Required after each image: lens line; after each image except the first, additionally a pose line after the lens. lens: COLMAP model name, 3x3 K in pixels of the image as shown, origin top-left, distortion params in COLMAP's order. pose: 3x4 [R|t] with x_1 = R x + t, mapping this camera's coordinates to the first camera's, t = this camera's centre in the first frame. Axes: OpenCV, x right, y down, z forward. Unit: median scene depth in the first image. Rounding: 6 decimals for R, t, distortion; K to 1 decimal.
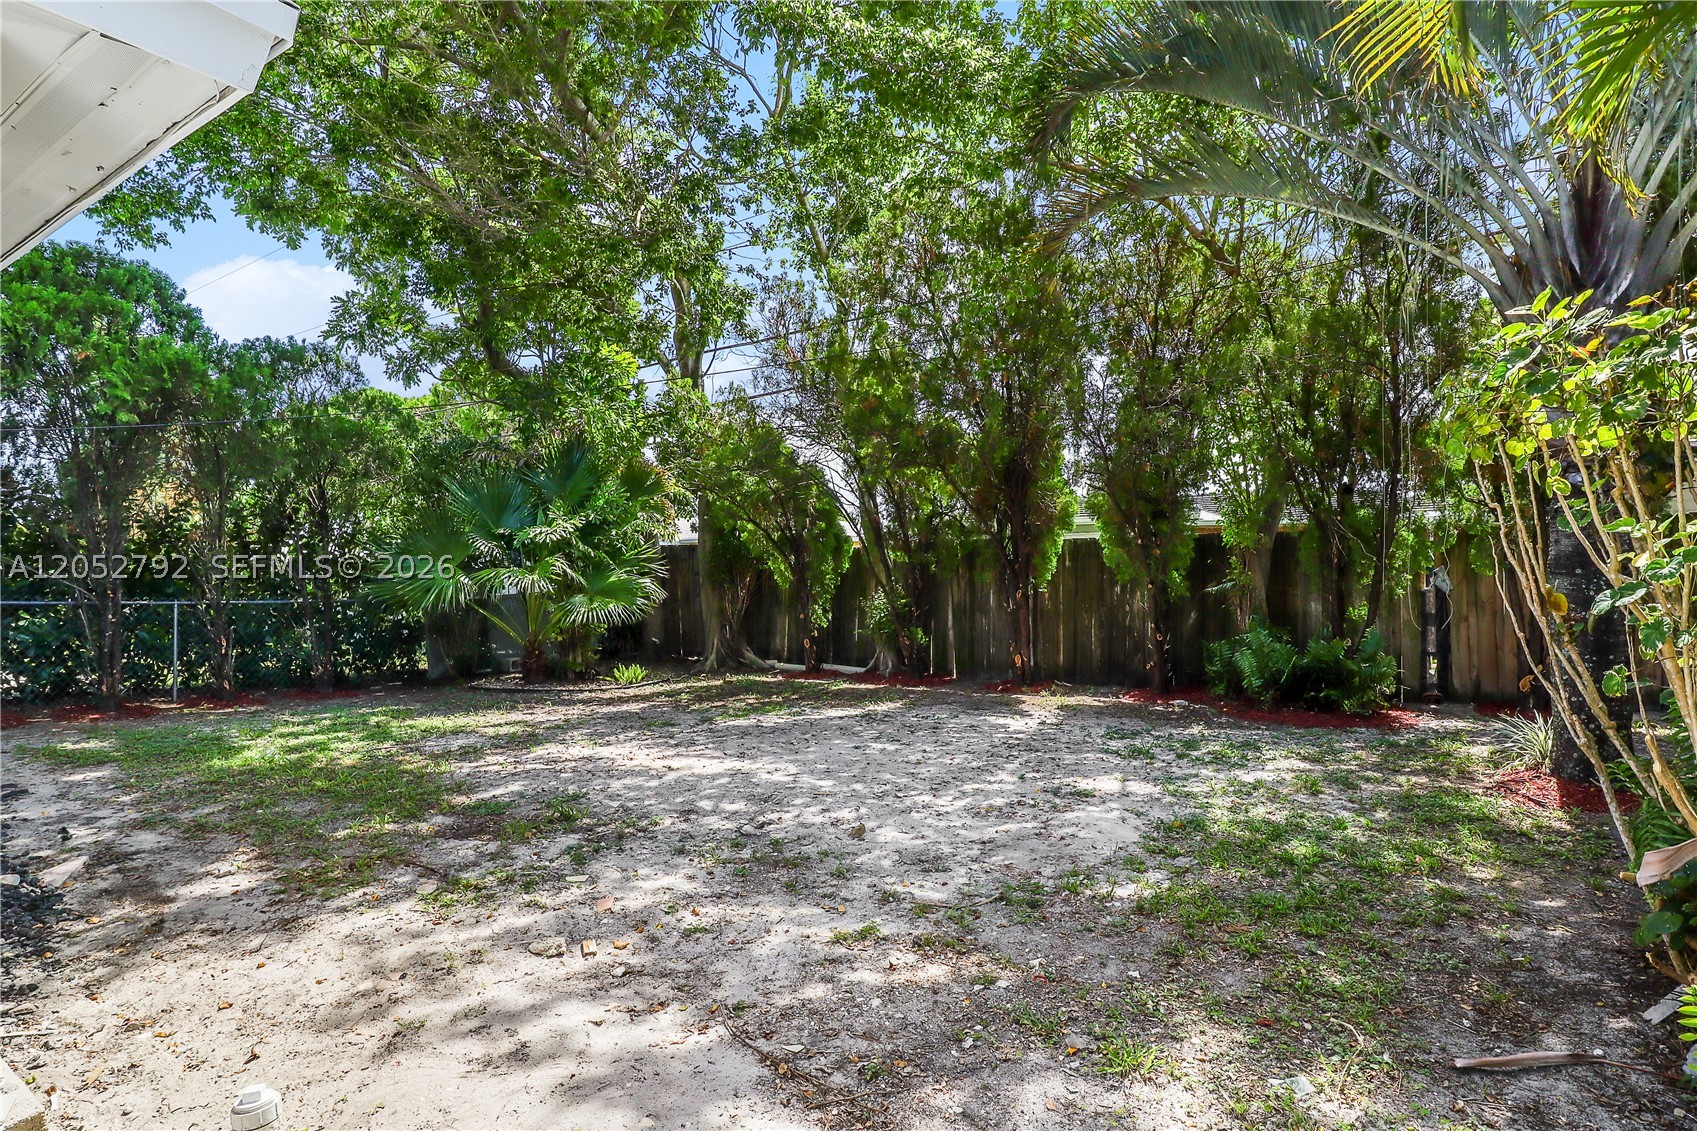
lens RADIAL K [[856.5, 0, 848.5], [0, 856.5, 565.5], [0, 0, 1]] dist [-0.020909, 0.000542]
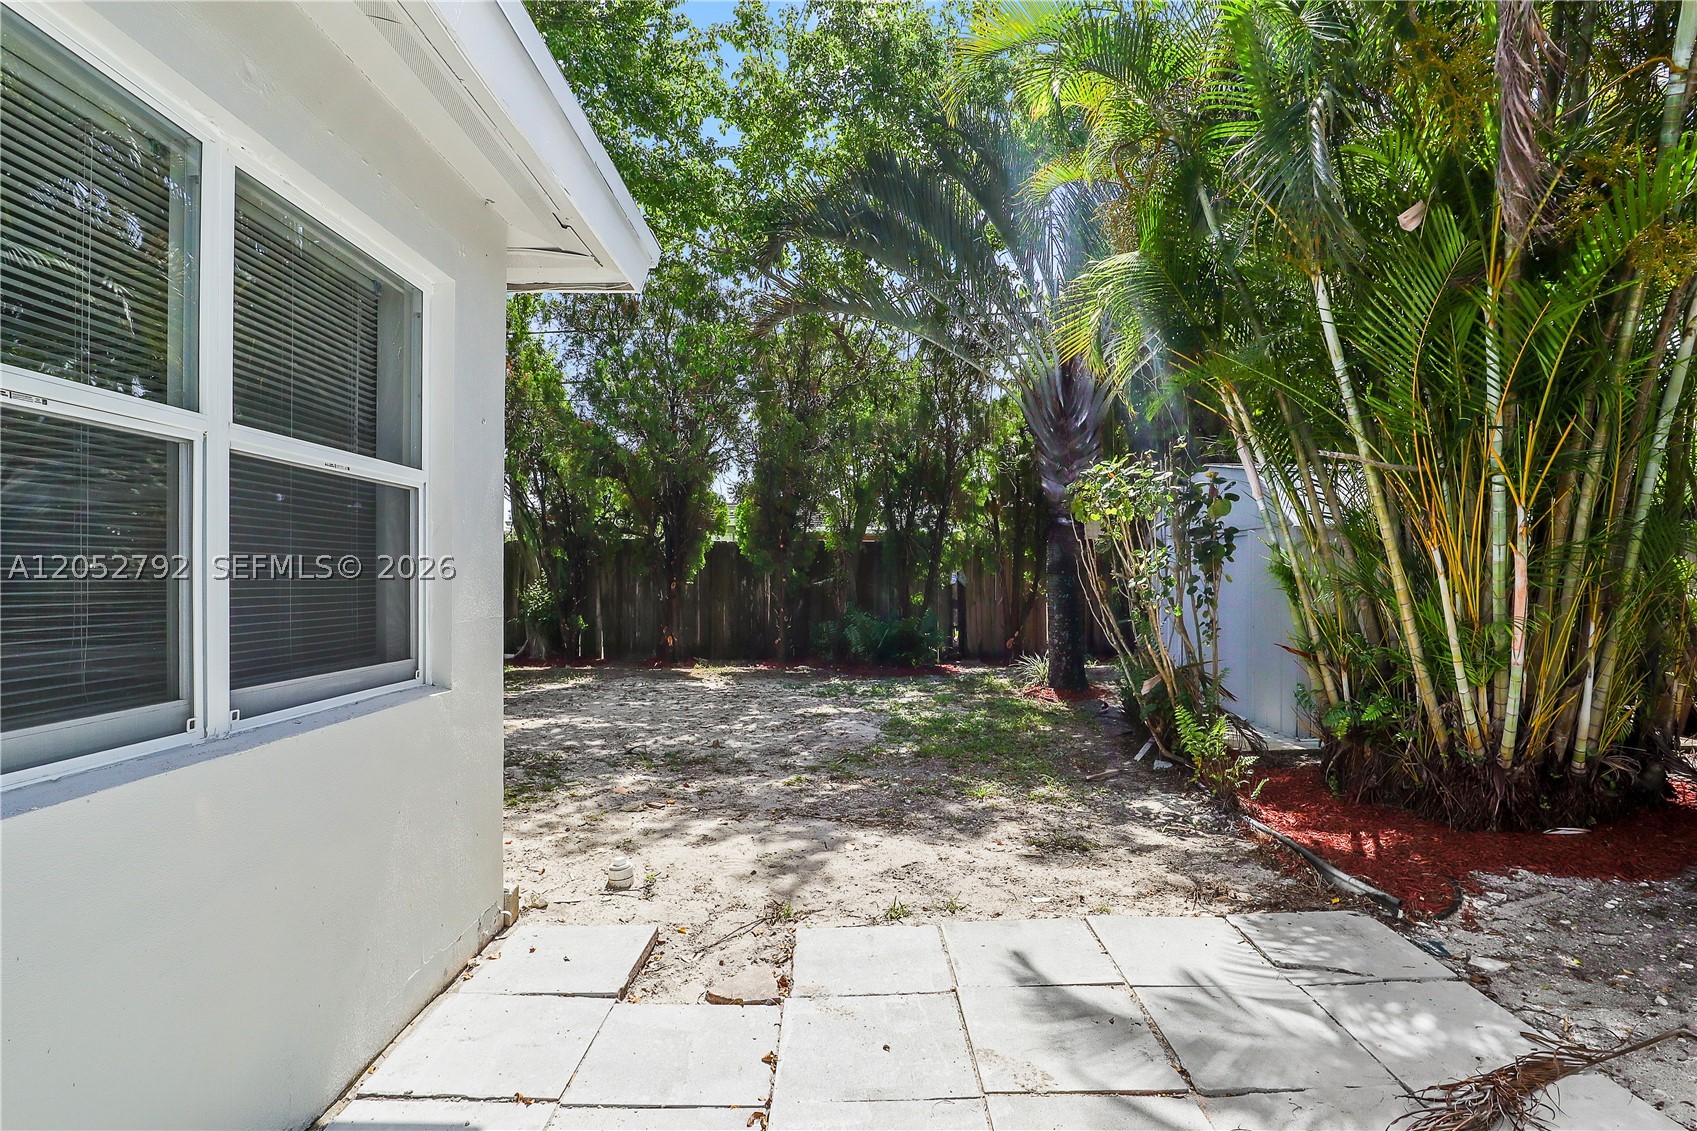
lens RADIAL K [[850.8, 0, 844.2], [0, 850.8, 542.3], [0, 0, 1]] dist [-0.022168, 0.012928]
pose [[0.844862, 0.033428, 0.533939, -0.289025], [-0.021194, 0.999354, -0.029030, 0.003115], [-0.534564, 0.013210, 0.845025, -0.166677]]
